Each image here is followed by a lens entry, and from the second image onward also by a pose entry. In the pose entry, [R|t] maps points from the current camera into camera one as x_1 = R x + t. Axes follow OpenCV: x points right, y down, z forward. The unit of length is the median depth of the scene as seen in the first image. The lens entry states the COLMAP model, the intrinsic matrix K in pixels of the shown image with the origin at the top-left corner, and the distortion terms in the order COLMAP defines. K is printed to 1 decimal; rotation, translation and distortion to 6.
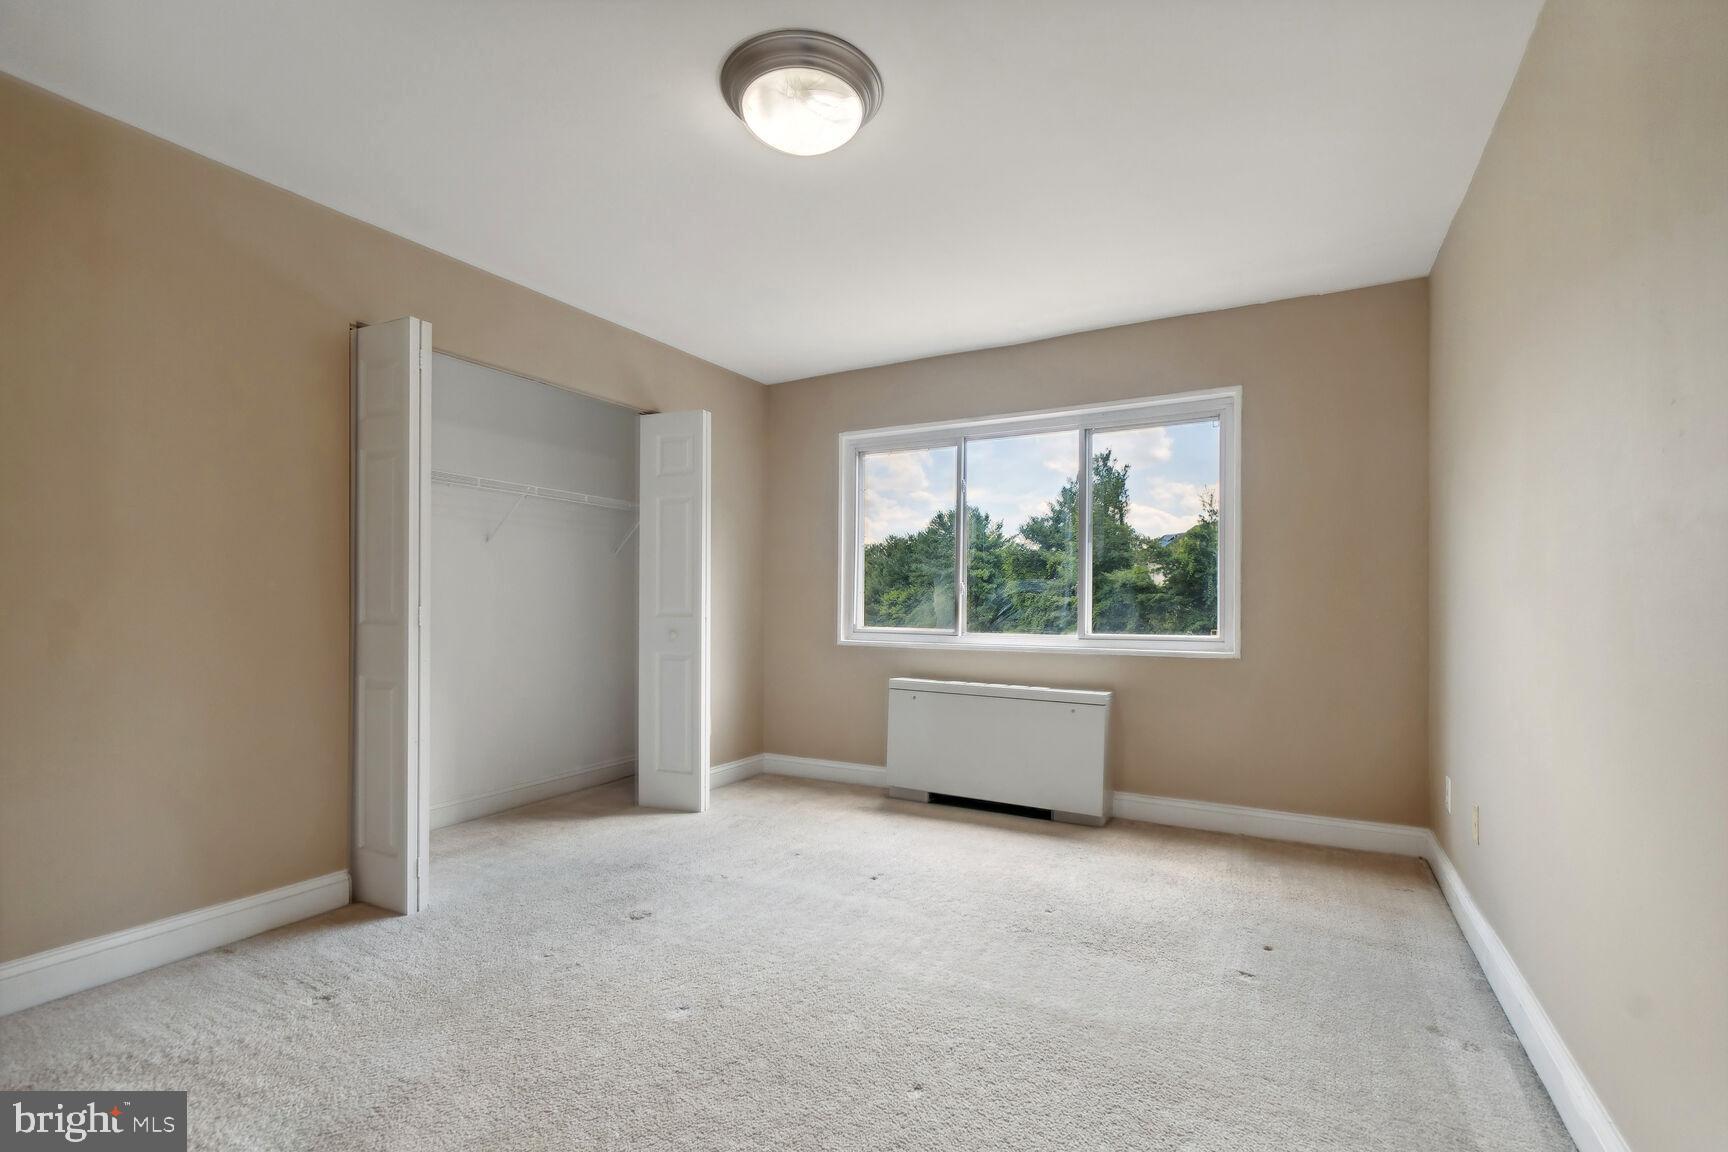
lens RADIAL K [[773.8, 0, 863.0], [0, 773.8, 587.5], [0, 0, 1]] dist [-0.001671, -0.001958]
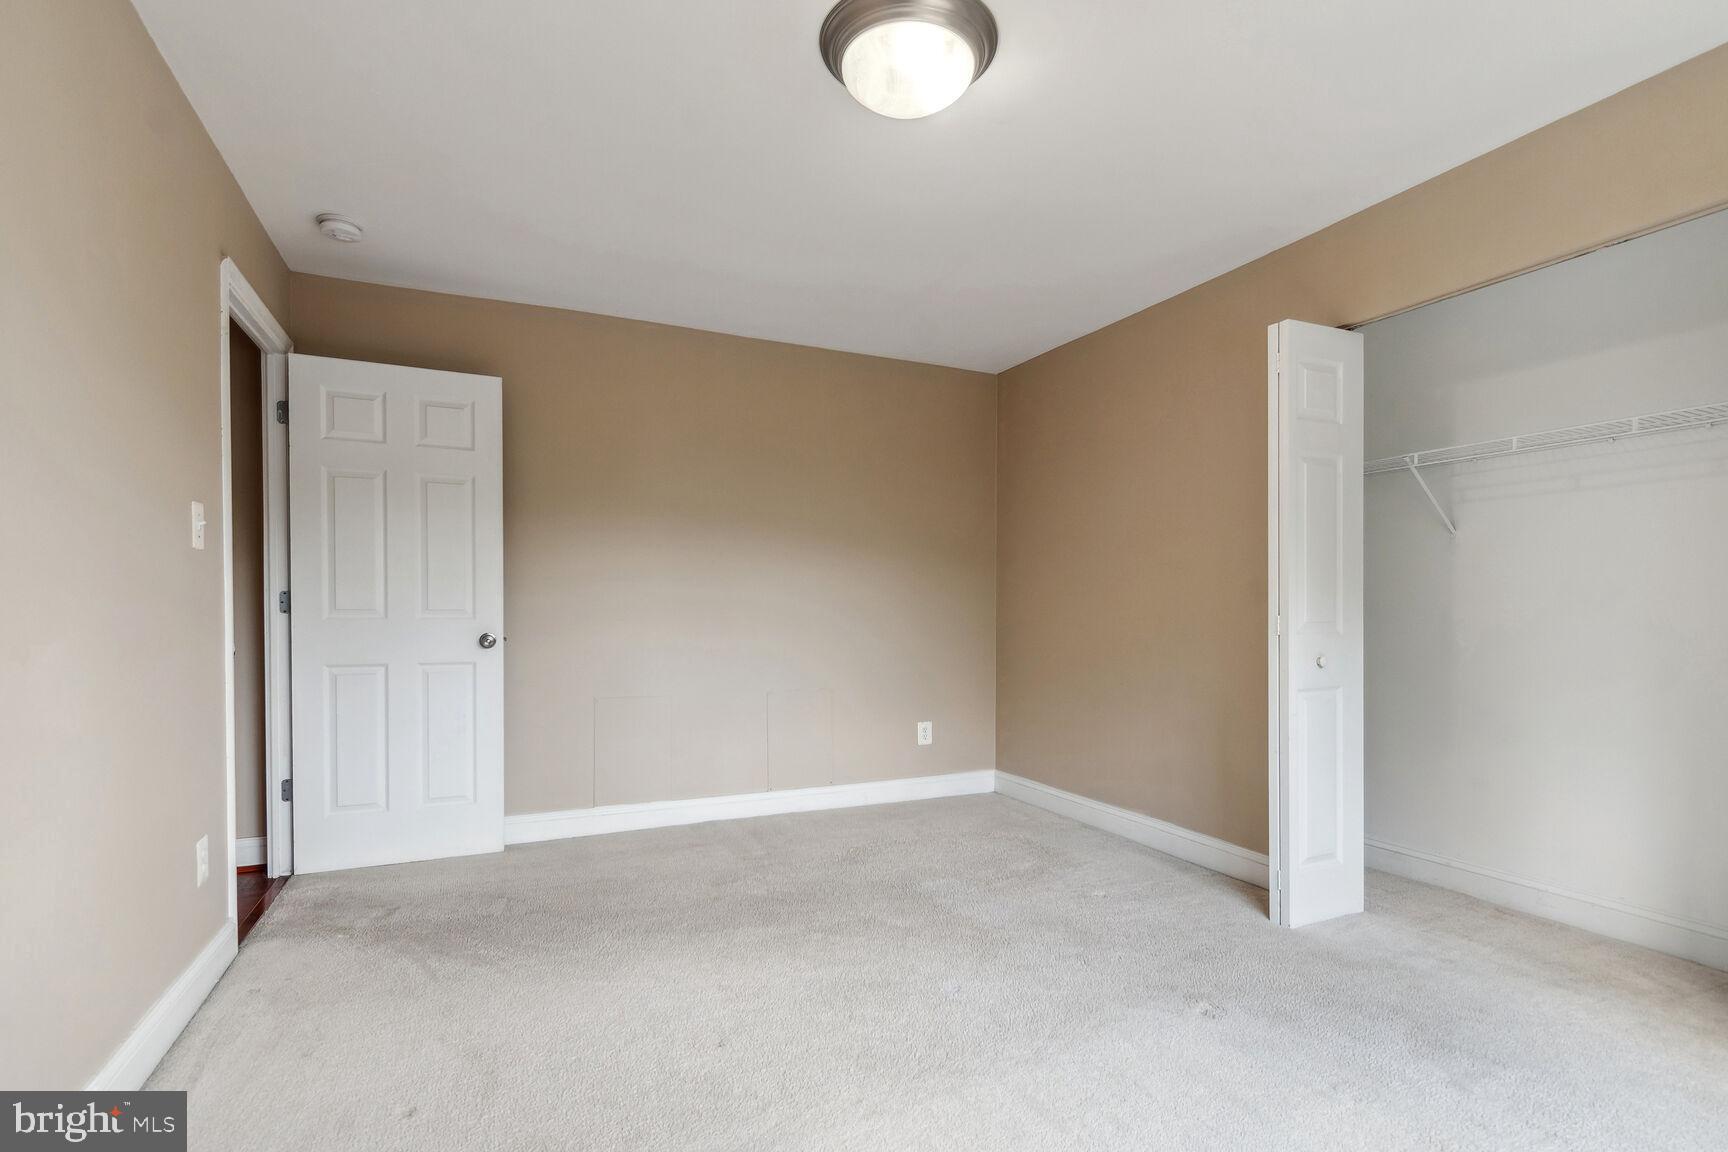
lens RADIAL K [[773.8, 0, 861.3], [0, 773.8, 591.4], [0, 0, 1]] dist [-0.001671, -0.001958]
pose [[-0.562930, -0.018777, -0.826291, 0.577589], [0.005889, 0.999625, -0.026727, 0.020559], [0.826484, -0.019911, -0.562608, 1.195994]]
